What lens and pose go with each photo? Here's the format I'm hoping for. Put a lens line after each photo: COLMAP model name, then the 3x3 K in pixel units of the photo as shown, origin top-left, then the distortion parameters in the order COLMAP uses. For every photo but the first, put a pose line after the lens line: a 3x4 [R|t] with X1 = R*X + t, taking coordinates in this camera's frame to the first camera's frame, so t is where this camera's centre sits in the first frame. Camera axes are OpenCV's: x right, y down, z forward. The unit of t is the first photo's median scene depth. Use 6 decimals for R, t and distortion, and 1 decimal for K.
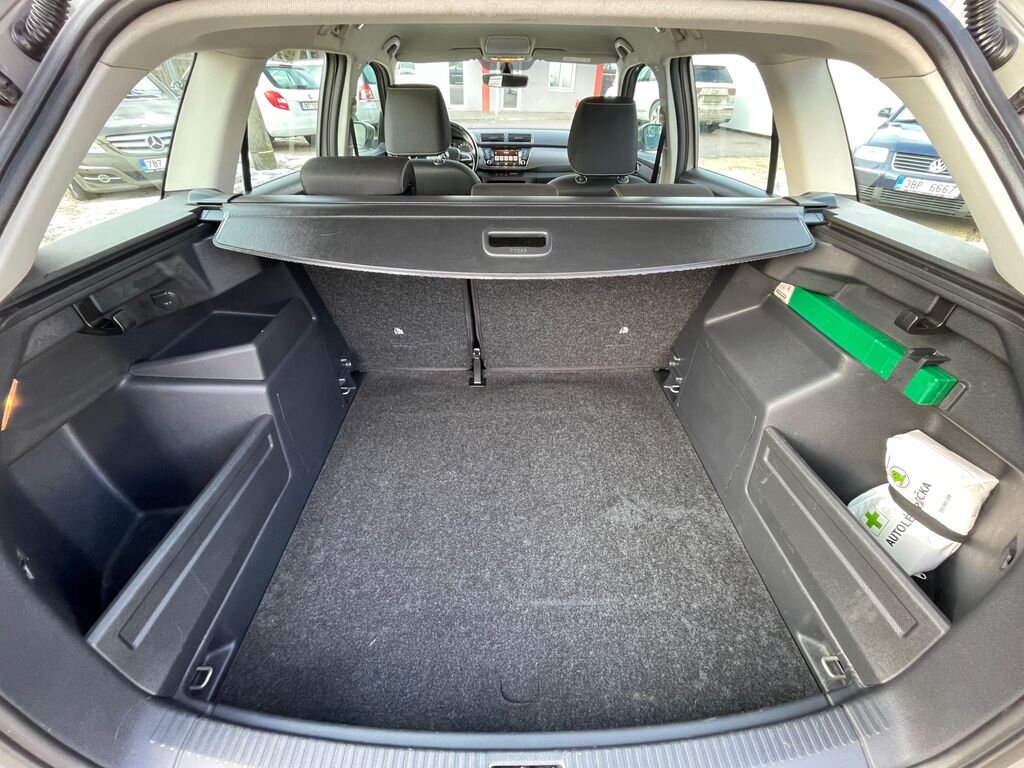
lens RADIAL K [[408.3, 0, 514.1], [0, 408.3, 384.8], [0, 0, 1]] dist [-0.004207, -0.000148]
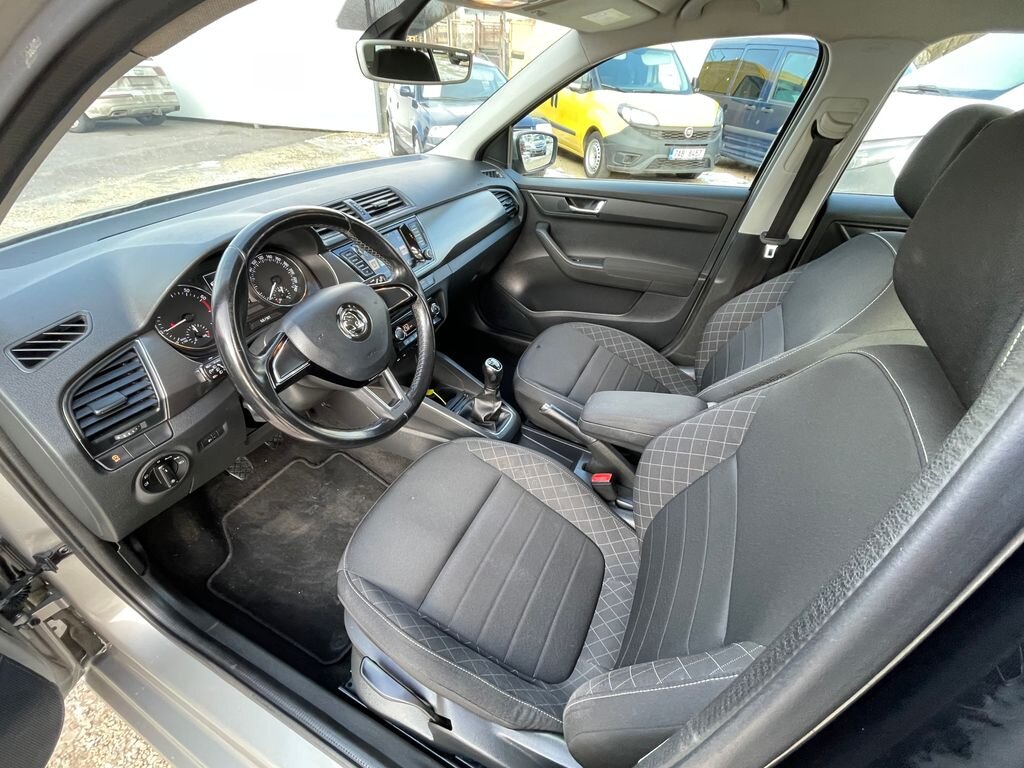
lens RADIAL K [[437.2, 0, 511.1], [0, 437.2, 386.9], [0, 0, 1]] dist [-0.002247, -0.000254]
pose [[0.454815, -0.528425, 0.716875, -0.187280], [0.523975, 0.809660, 0.264388, -0.277955], [-0.720134, 0.255377, 0.645127, 0.370430]]
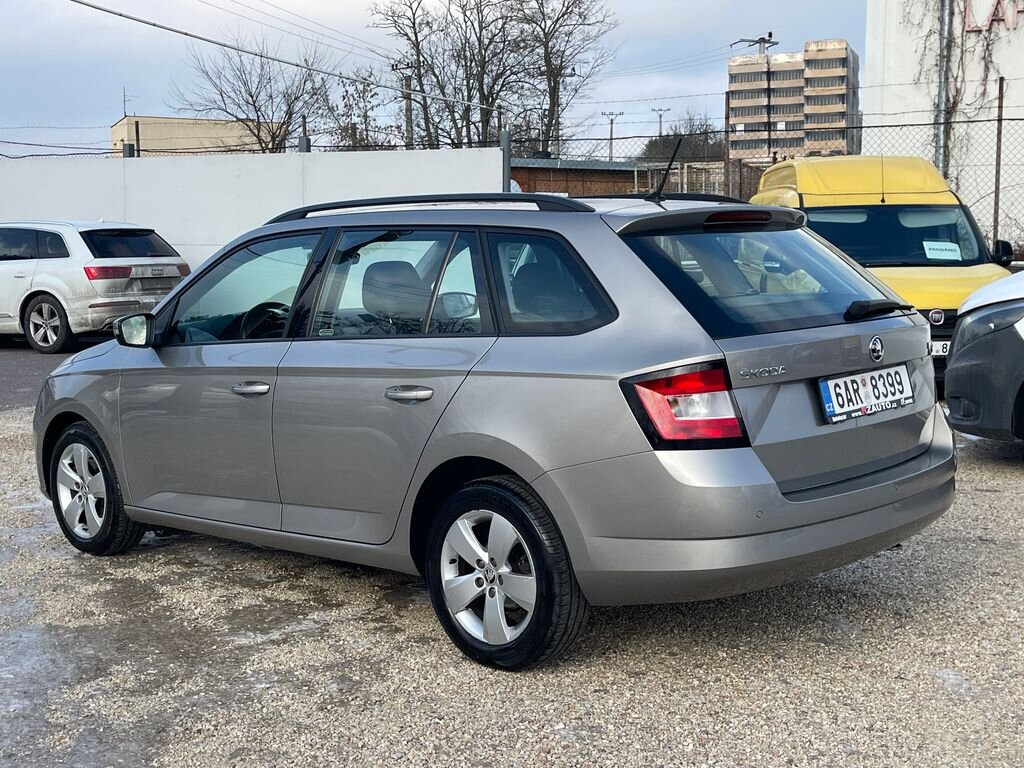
lens RADIAL K [[1296.3, 0, 534.6], [0, 1296.3, 411.0], [0, 0, 1]] dist [0.014727, 0.000000]
pose [[0.695826, -0.125644, 0.707135, -0.805471], [0.461752, 0.832383, -0.306469, 0.261807], [-0.550101, 0.539771, 0.637210, -0.377575]]
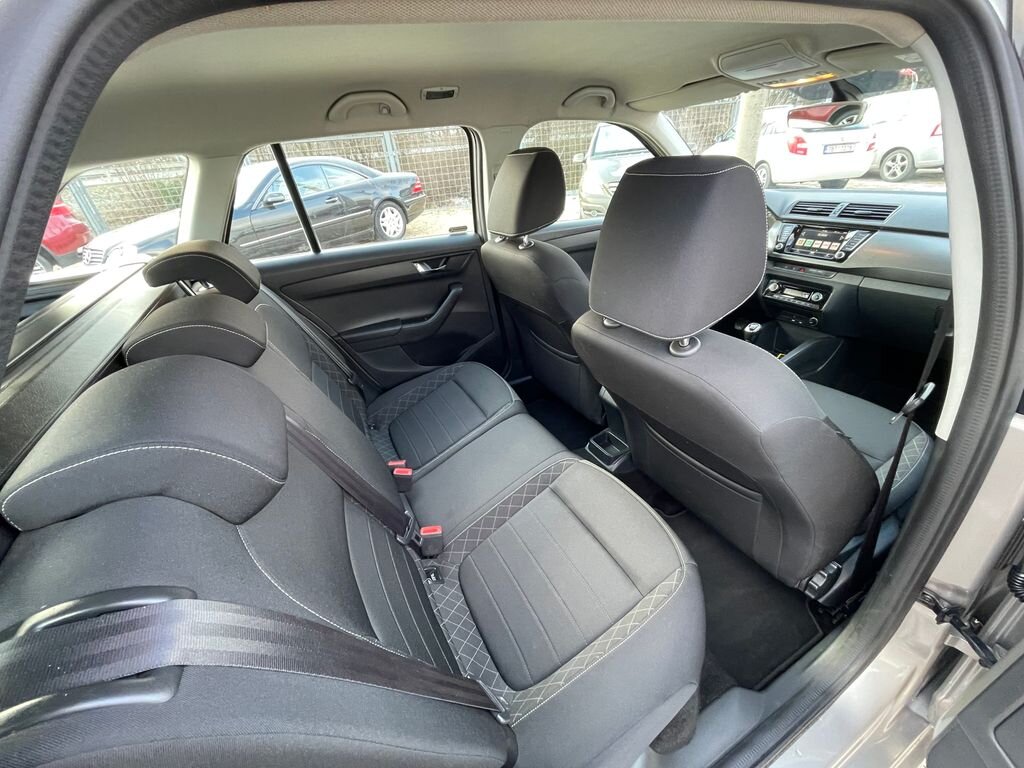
lens RADIAL K [[408.3, 0, 511.3], [0, 408.3, 383.1], [0, 0, 1]] dist [-0.004207, -0.000148]
pose [[0.442423, 0.402258, -0.801530, 0.180728], [-0.464032, 0.867497, 0.179231, -0.159697], [0.767422, 0.292640, 0.570461, 0.221533]]
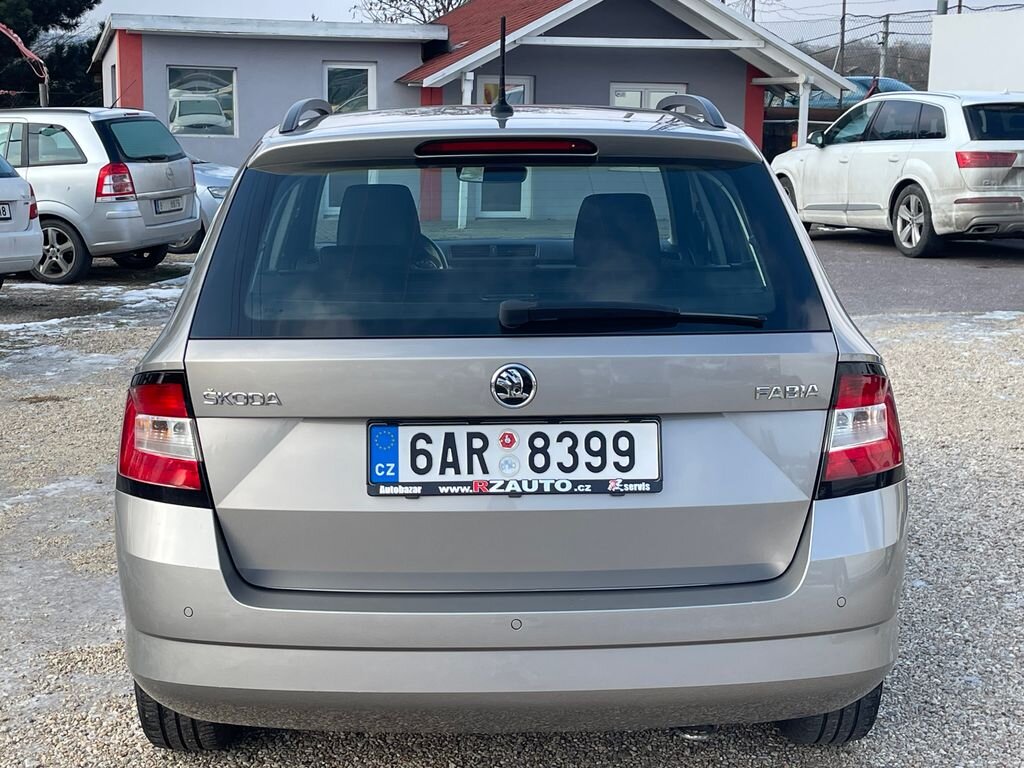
lens RADIAL K [[1602.9, 0, 500.8], [0, 1602.9, 382.0], [0, 0, 1]] dist [0.099400, 0.000000]
pose [[0.999799, -0.017247, -0.010207, 0.006320], [0.010413, 0.882224, -0.470715, 0.367549], [0.017123, 0.470515, 0.882226, -0.539540]]
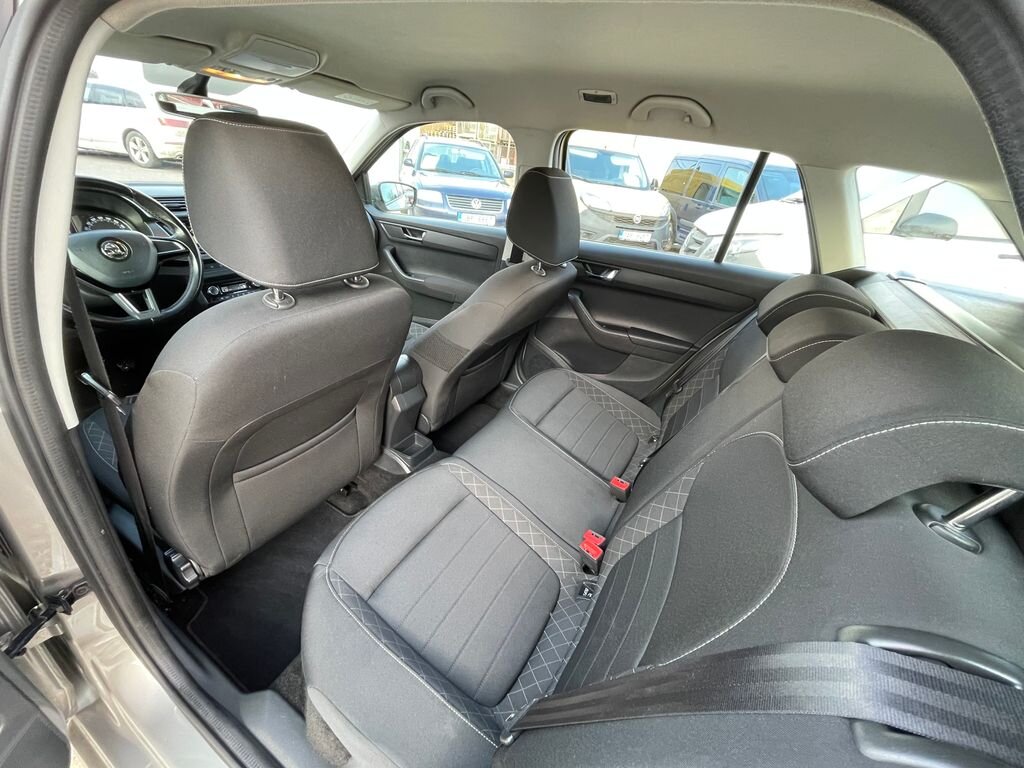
lens RADIAL K [[408.3, 0, 509.7], [0, 408.3, 386.0], [0, 0, 1]] dist [-0.004207, -0.000148]
pose [[0.519754, -0.378191, 0.766047, -0.179363], [0.426153, 0.891927, 0.151197, -0.152894], [-0.740439, 0.247868, 0.624750, 0.210248]]
